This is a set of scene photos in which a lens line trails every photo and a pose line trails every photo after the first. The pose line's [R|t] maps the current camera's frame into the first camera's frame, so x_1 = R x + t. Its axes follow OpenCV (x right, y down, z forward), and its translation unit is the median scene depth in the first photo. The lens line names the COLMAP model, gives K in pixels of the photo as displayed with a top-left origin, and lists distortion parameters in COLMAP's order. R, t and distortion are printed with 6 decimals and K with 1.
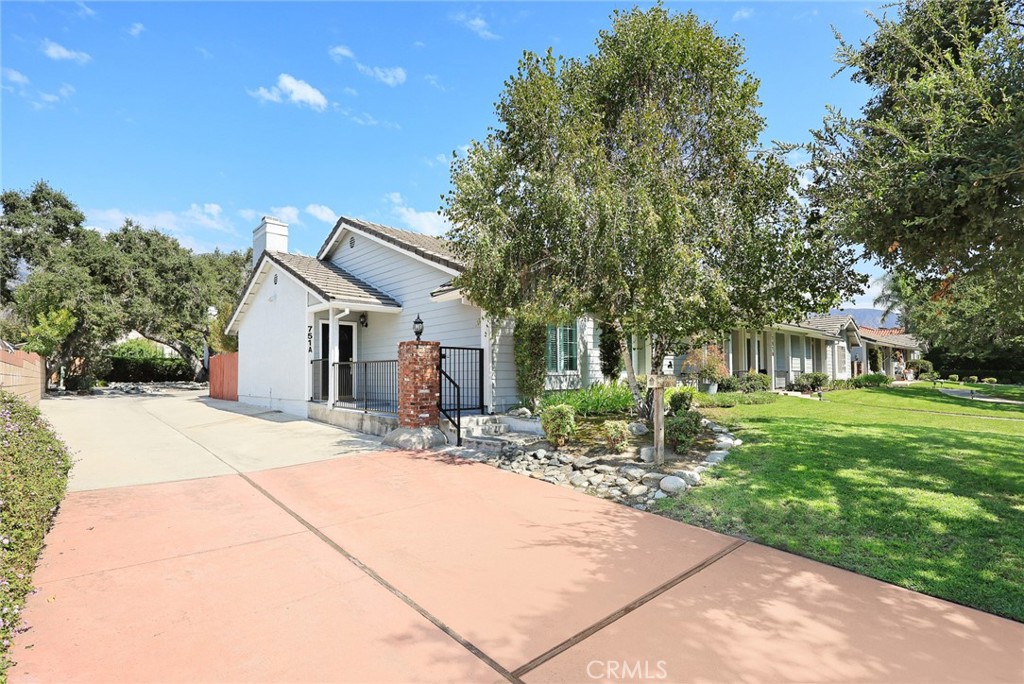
lens RADIAL K [[516.1, 0, 510.9], [0, 516.1, 348.1], [0, 0, 1]] dist [0.002878, 0.001857]
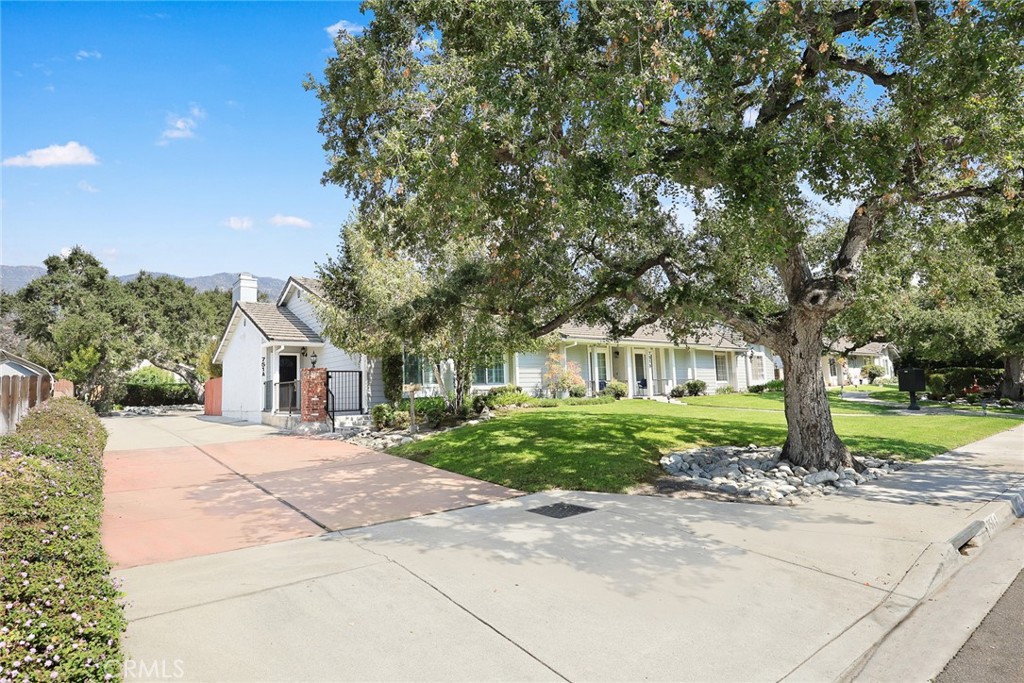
lens RADIAL K [[548.1, 0, 511.3], [0, 548.1, 326.1], [0, 0, 1]] dist [0.000892, -0.001181]
pose [[0.998452, -0.033081, -0.044723, 0.213523], [0.029992, 0.997230, -0.068064, -0.003783], [0.046851, 0.066617, 0.996678, -0.277967]]
